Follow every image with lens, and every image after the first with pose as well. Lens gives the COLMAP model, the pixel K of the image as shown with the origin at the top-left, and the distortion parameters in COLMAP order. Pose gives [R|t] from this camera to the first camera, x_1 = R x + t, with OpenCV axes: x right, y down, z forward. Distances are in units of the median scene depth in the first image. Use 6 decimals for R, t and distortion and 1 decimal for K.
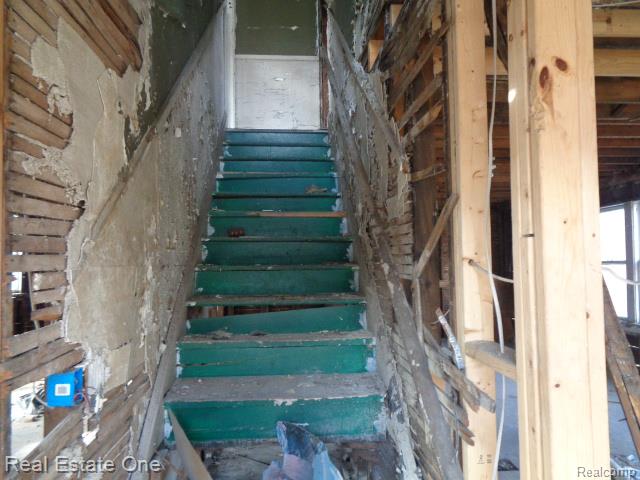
lens RADIAL K [[475.8, 0, 319.9], [0, 475.8, 237.8], [0, 0, 1]] dist [-0.009319, 0.004990]
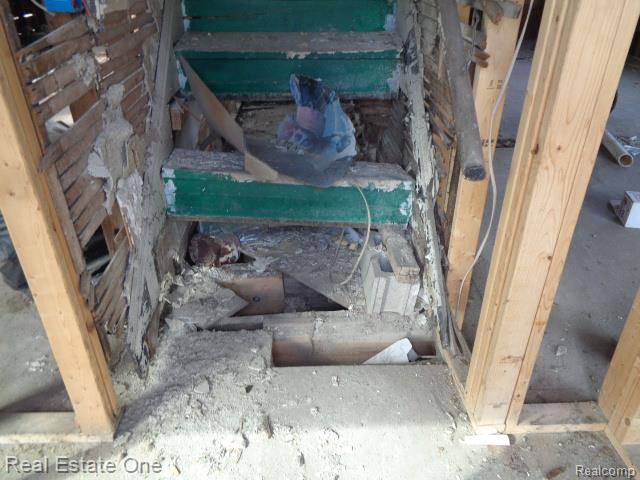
lens RADIAL K [[475.8, 0, 319.9], [0, 475.8, 238.9], [0, 0, 1]] dist [-0.009319, 0.004990]
pose [[0.999101, 0.031875, -0.027950, 0.011244], [-0.011443, 0.837588, 0.546183, 0.130946], [0.040821, -0.545372, 0.837199, -0.019349]]
